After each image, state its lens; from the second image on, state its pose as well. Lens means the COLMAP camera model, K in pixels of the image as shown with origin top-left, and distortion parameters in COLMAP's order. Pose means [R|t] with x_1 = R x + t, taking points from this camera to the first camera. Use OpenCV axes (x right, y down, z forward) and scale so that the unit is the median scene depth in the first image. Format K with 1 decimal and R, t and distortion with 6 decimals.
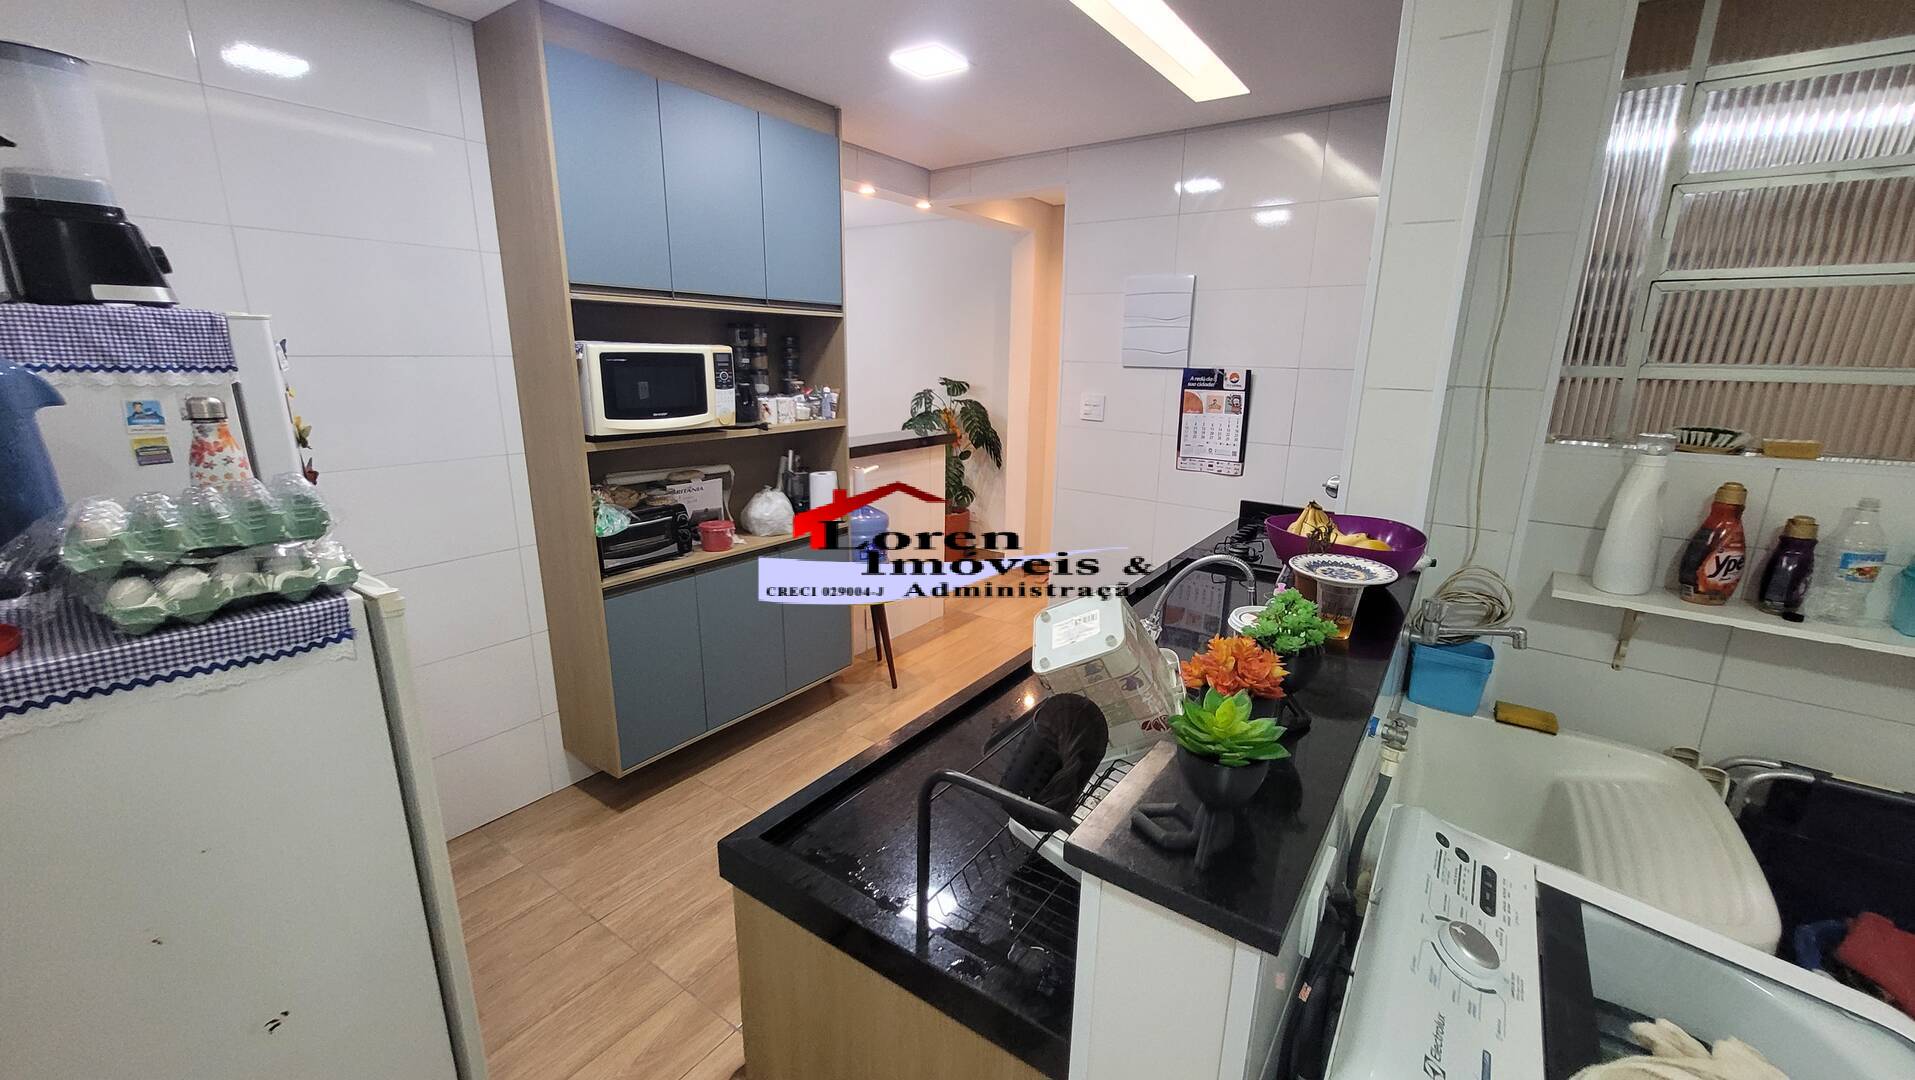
lens RADIAL K [[758.5, 0, 960.1], [0, 758.5, 549.5], [0, 0, 1]] dist [-0.001886, -0.000585]
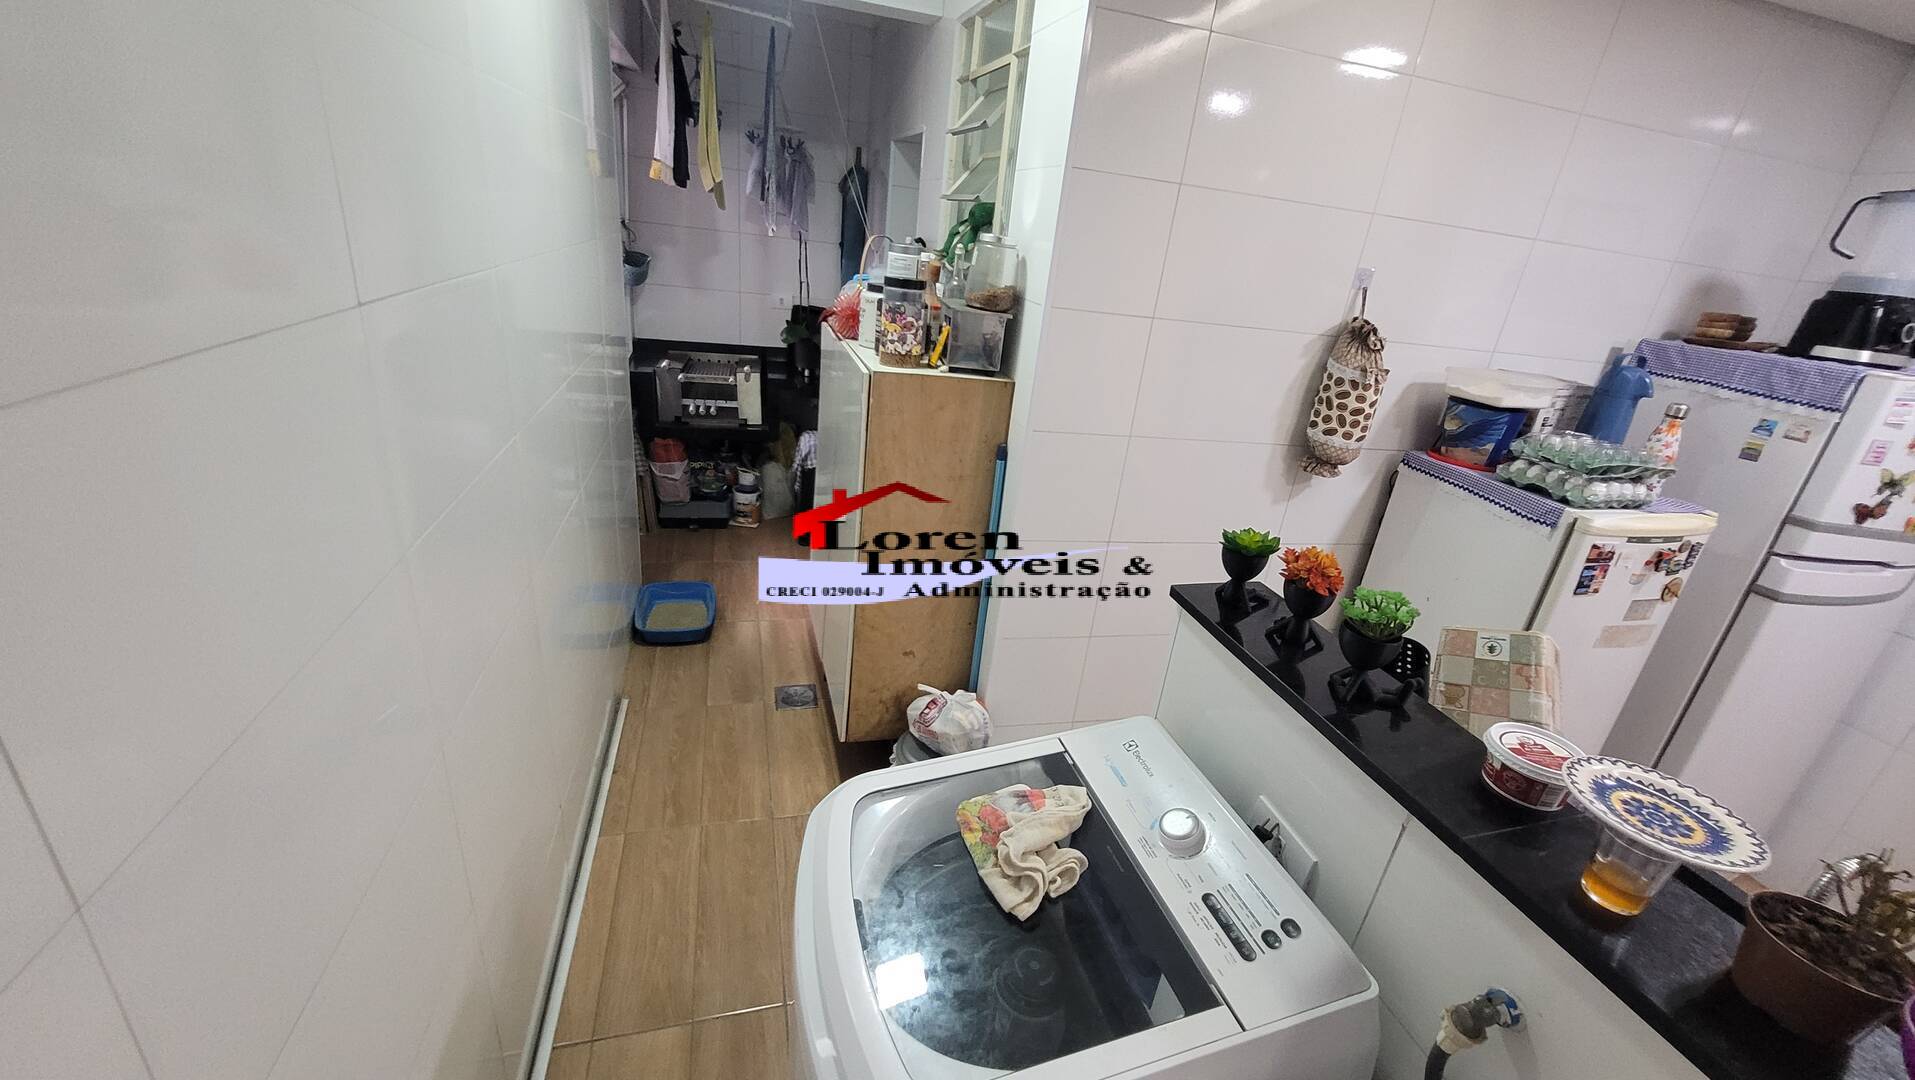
lens RADIAL K [[758.5, 0, 958.0], [0, 758.5, 539.1], [0, 0, 1]] dist [-0.001886, -0.000585]
pose [[-0.630732, 0.195441, -0.750986, 0.949230], [-0.316146, 0.819091, 0.478687, -0.182033], [0.708681, 0.539344, -0.454839, 0.578615]]
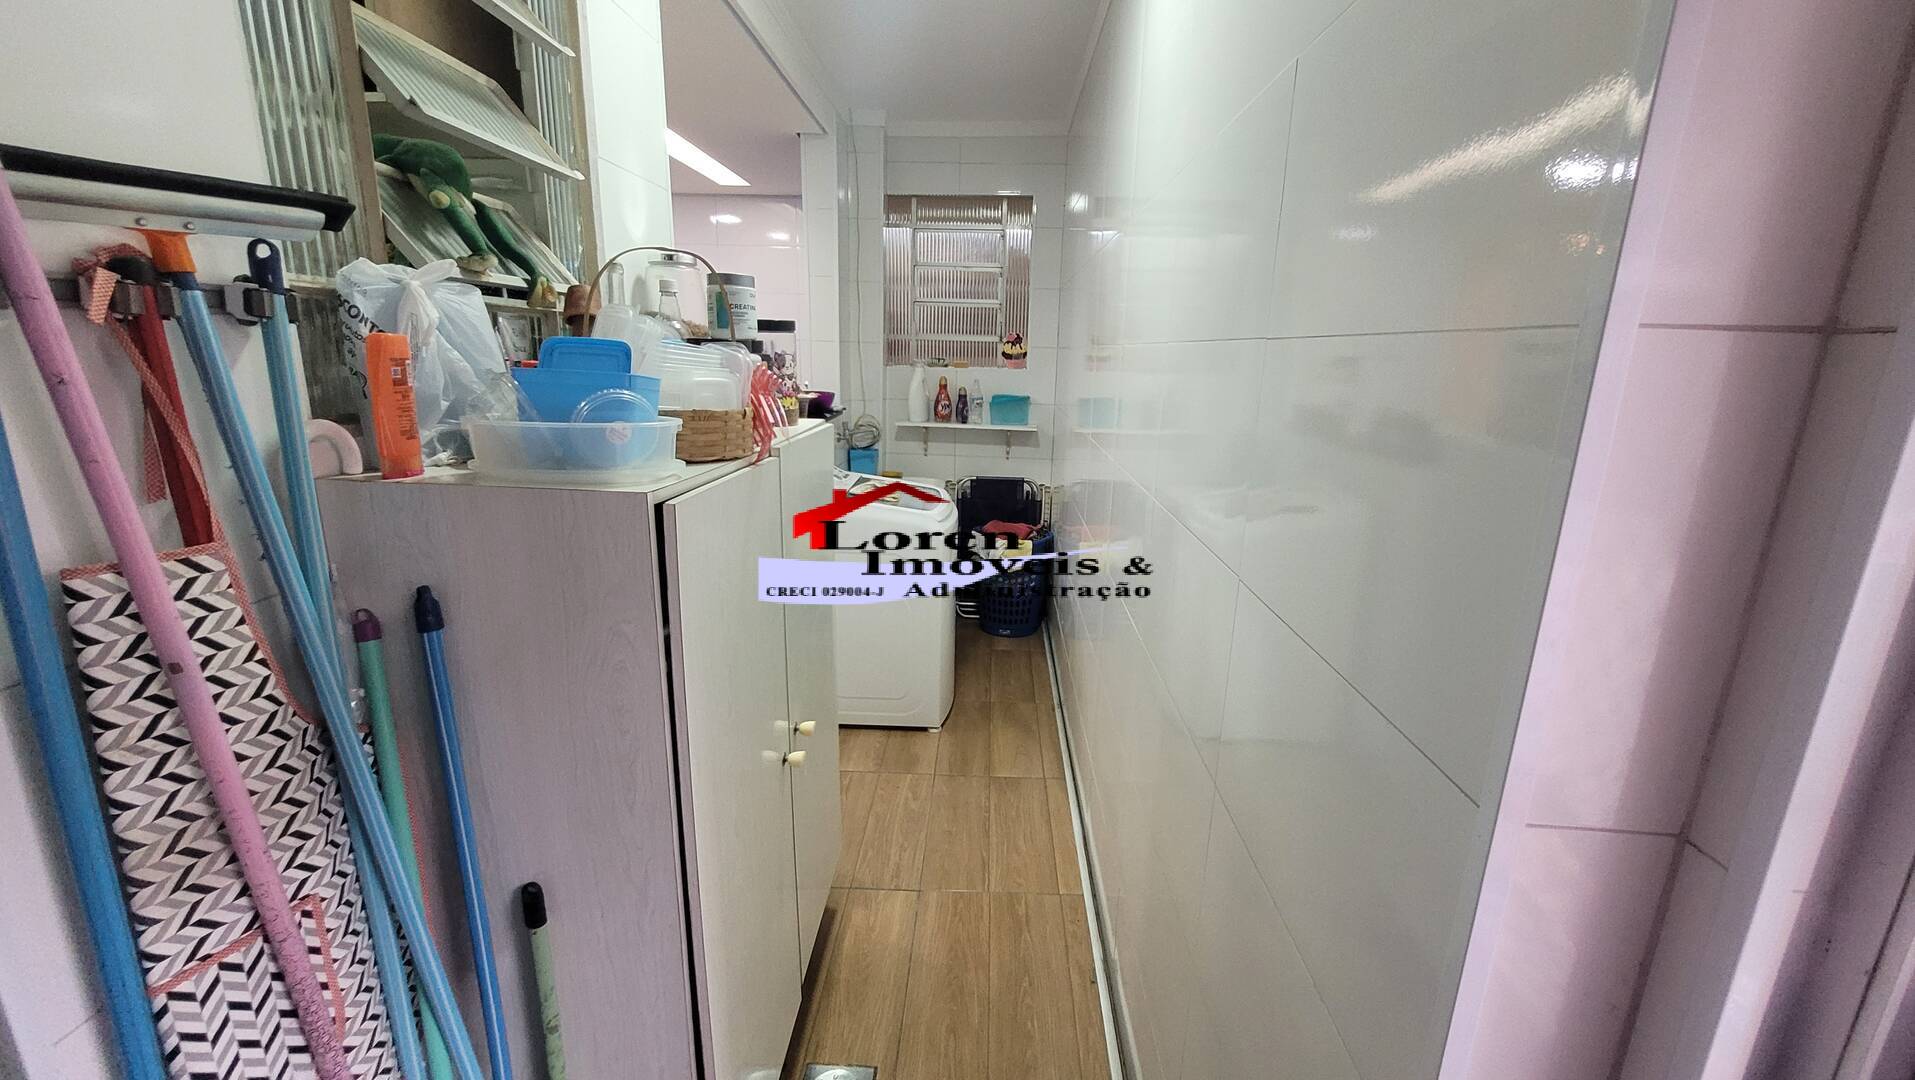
lens RADIAL K [[758.5, 0, 967.8], [0, 758.5, 543.9], [0, 0, 1]] dist [-0.001886, -0.000585]
pose [[0.837925, -0.131893, 0.529610, -0.442881], [0.126339, 0.990879, 0.046878, 0.396082], [-0.530962, 0.027630, 0.846945, -1.363839]]
